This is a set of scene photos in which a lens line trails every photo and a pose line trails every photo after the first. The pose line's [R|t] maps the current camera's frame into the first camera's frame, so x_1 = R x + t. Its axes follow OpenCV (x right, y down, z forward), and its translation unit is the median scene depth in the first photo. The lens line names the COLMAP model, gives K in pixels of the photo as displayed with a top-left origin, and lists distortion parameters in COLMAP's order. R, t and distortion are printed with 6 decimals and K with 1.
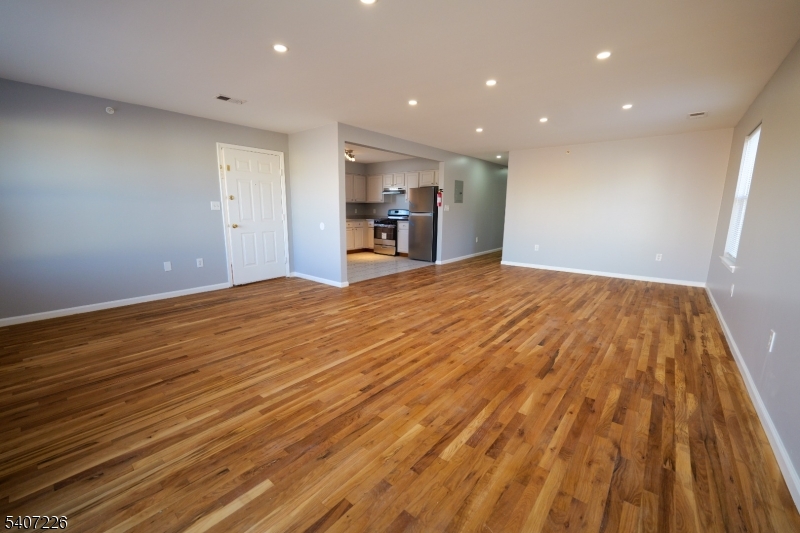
lens RADIAL K [[321.2, 0, 399.1], [0, 321.2, 265.5], [0, 0, 1]] dist [0.002353, 0.000085]
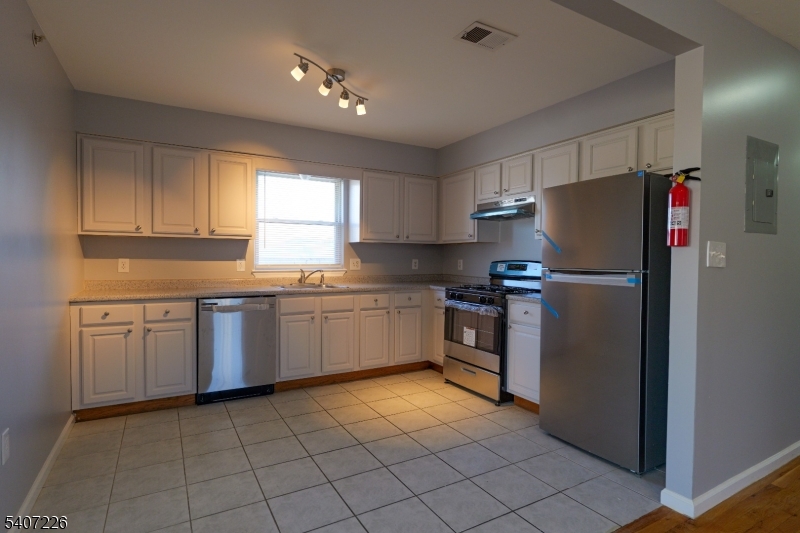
lens RADIAL K [[419.1, 0, 401.1], [0, 419.1, 266.7], [0, 0, 1]] dist [-0.001928, 0.000449]
pose [[0.939753, 0.011355, -0.341665, 0.035964], [-0.065434, 0.986944, -0.147176, -0.095212], [0.335533, 0.160666, 0.928226, 0.550459]]
